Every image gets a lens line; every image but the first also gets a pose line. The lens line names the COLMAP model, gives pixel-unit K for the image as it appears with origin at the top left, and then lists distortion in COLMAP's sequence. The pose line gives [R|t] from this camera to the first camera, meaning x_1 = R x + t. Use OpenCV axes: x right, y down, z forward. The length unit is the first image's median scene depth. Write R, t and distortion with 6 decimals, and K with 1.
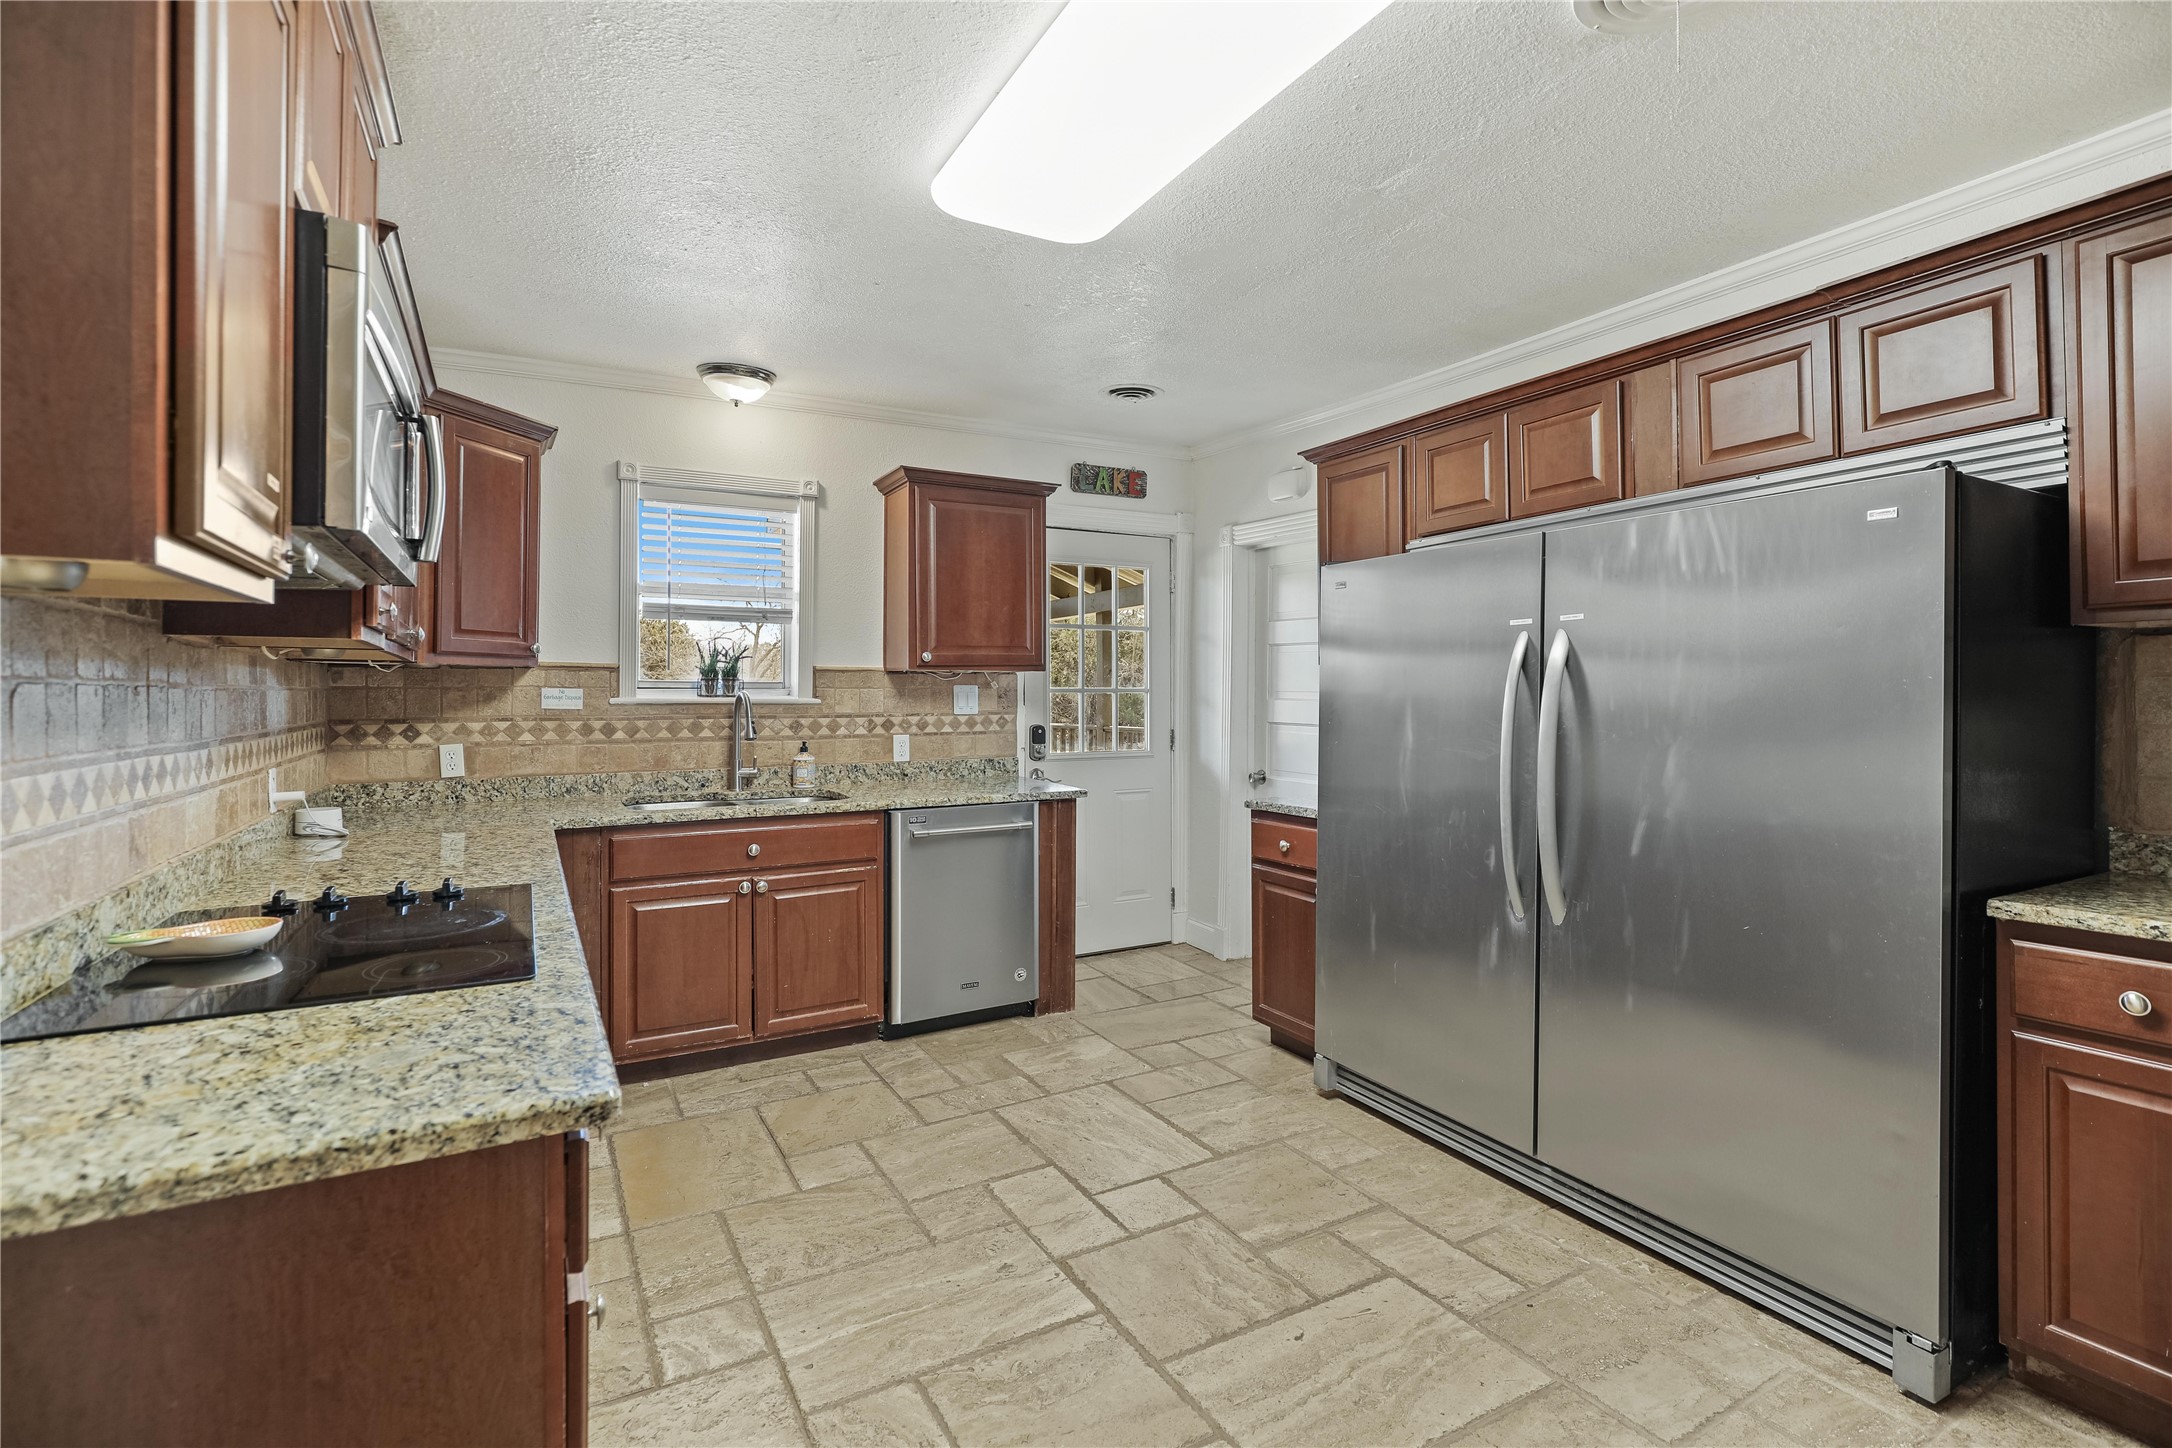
lens RADIAL K [[993.7, 0, 1088.4], [0, 993.7, 702.9], [0, 0, 1]] dist [0.015756, 0.000192]
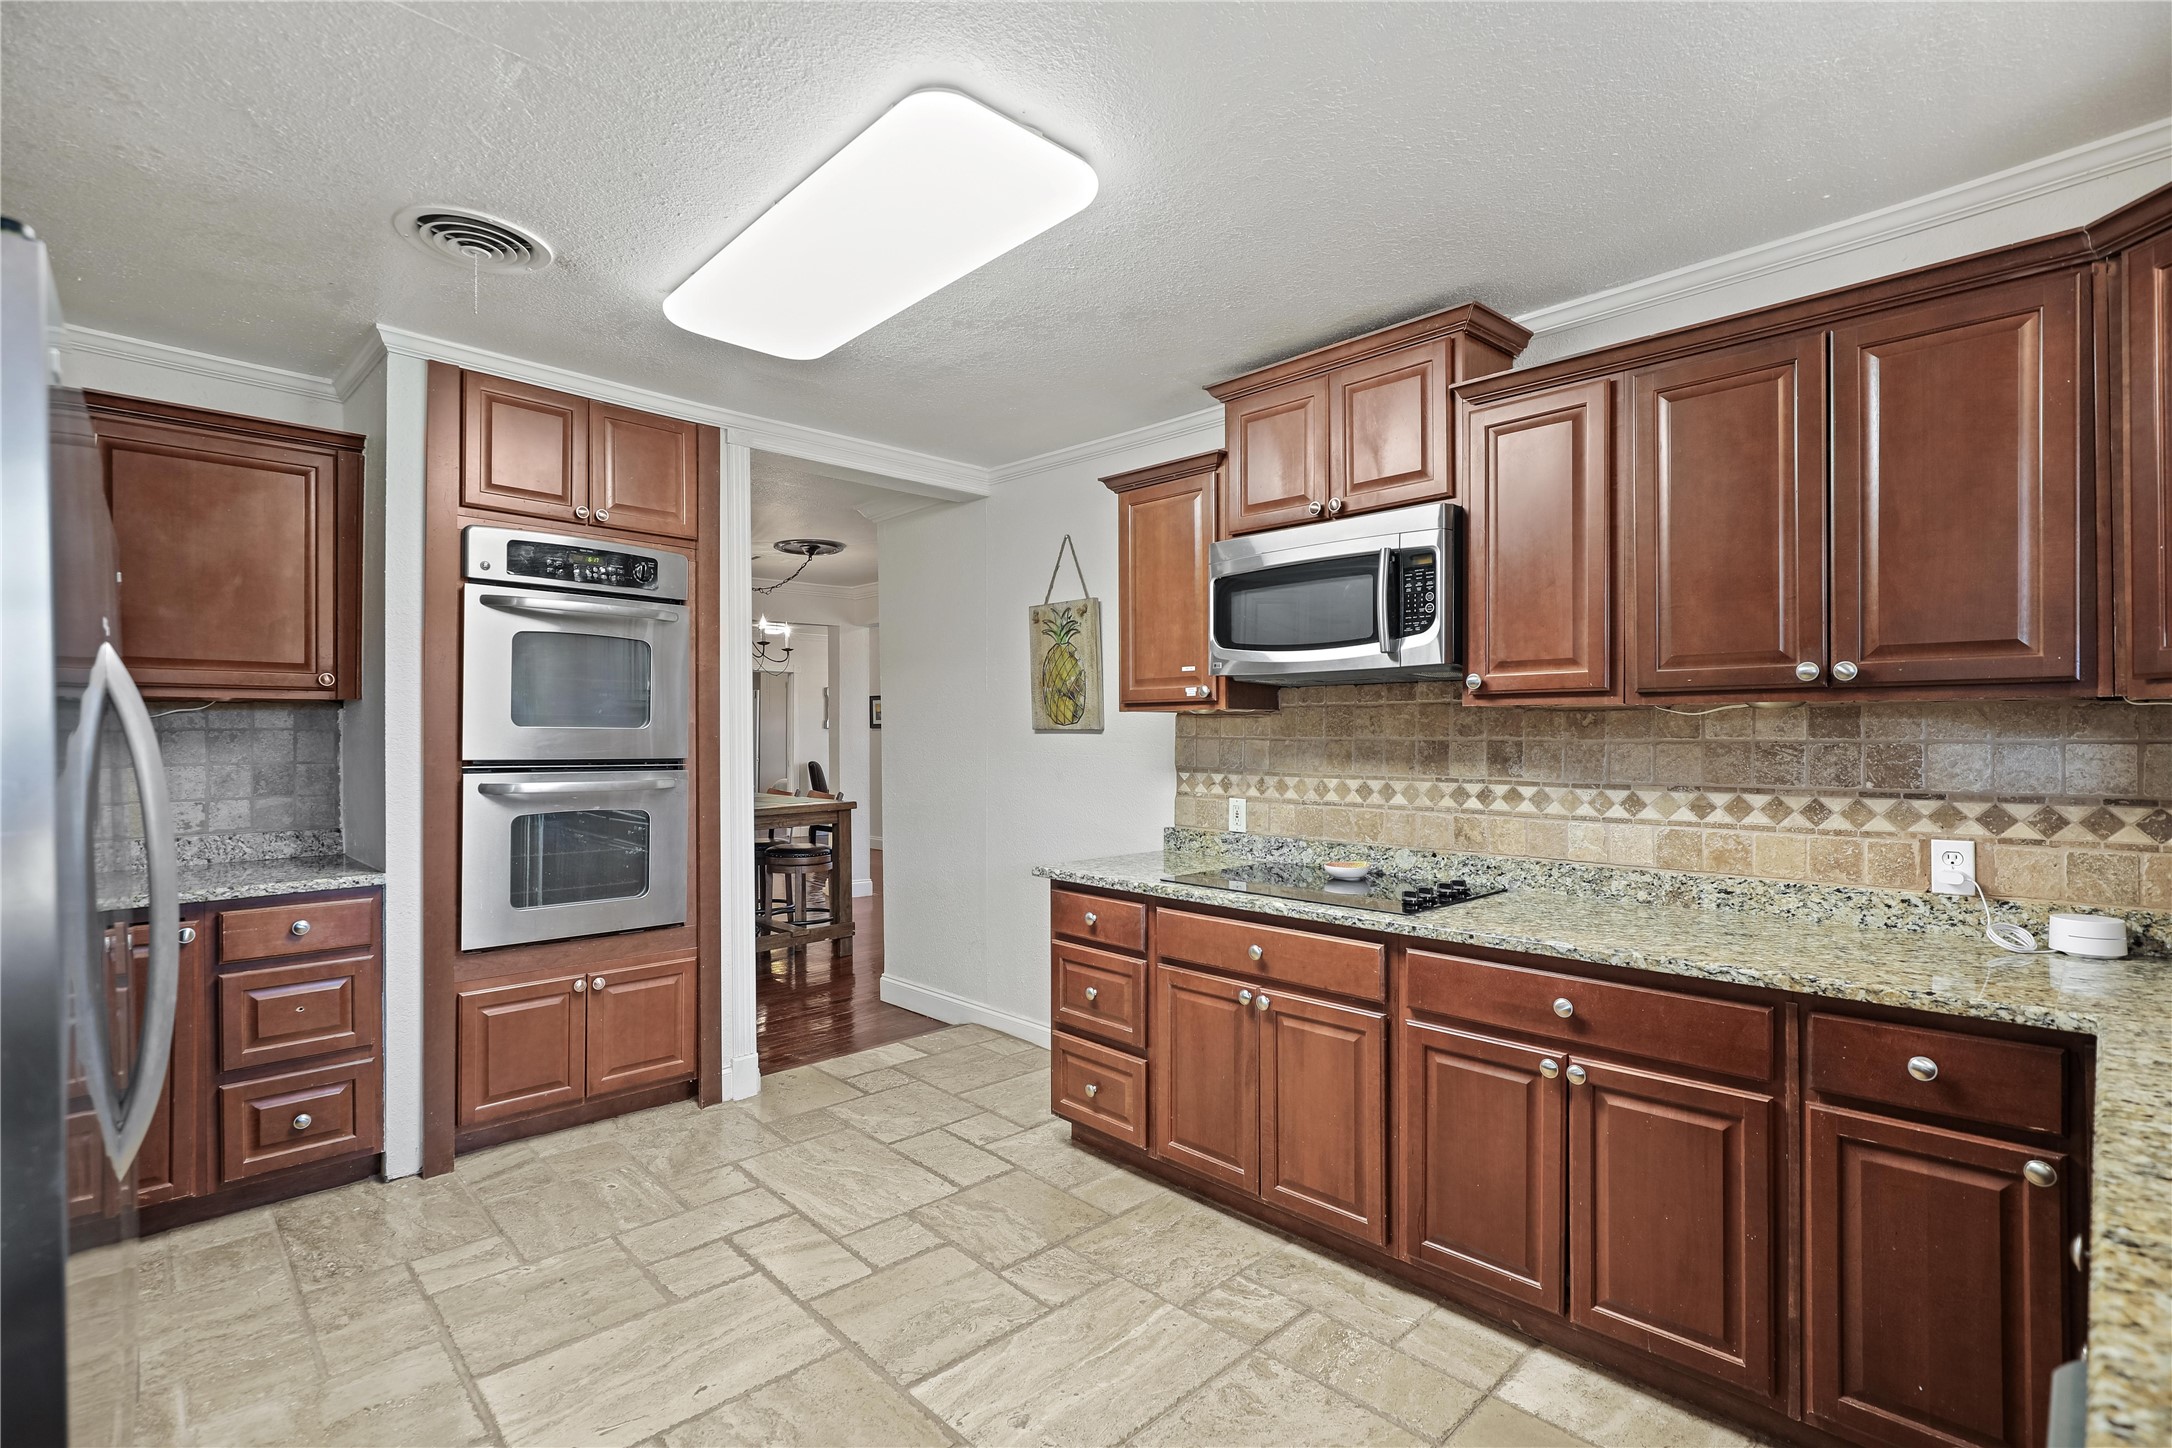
lens RADIAL K [[993.7, 0, 1092.7], [0, 993.7, 724.6], [0, 0, 1]] dist [0.015756, 0.000192]
pose [[-0.965672, 0.003350, -0.259744, 0.087667], [0.001758, 0.999978, 0.006359, -0.043887], [0.259760, 0.005684, -0.965657, 2.035961]]
